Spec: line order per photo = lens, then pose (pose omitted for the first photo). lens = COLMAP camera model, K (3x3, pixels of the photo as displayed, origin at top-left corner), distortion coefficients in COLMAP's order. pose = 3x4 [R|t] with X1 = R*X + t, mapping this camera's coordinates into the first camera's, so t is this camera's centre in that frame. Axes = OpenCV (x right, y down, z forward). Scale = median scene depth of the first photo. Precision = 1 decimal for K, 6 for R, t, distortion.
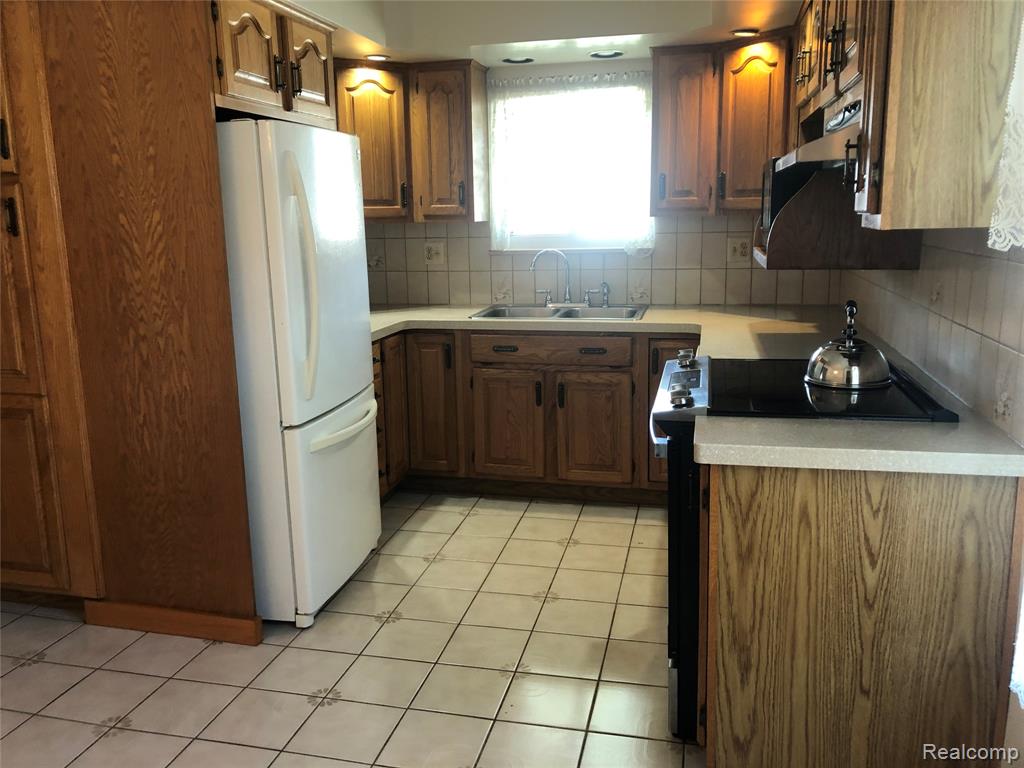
lens RADIAL K [[831.4, 0, 500.6], [0, 831.4, 373.8], [0, 0, 1]] dist [0.022521, -0.024799]
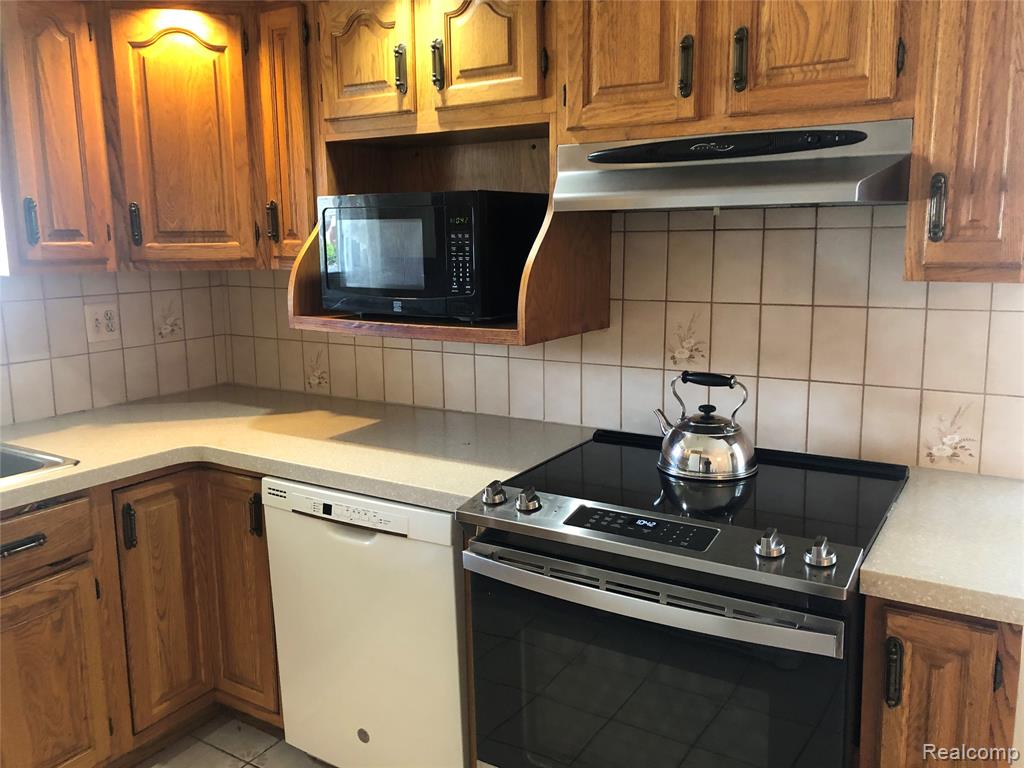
lens RADIAL K [[831.4, 0, 512.9], [0, 831.4, 375.6], [0, 0, 1]] dist [0.022521, -0.024799]
pose [[0.314077, -0.143013, 0.938564, -0.268468], [0.189443, 0.978149, 0.085650, -0.122835], [-0.930305, 0.150904, 0.334306, 0.585748]]
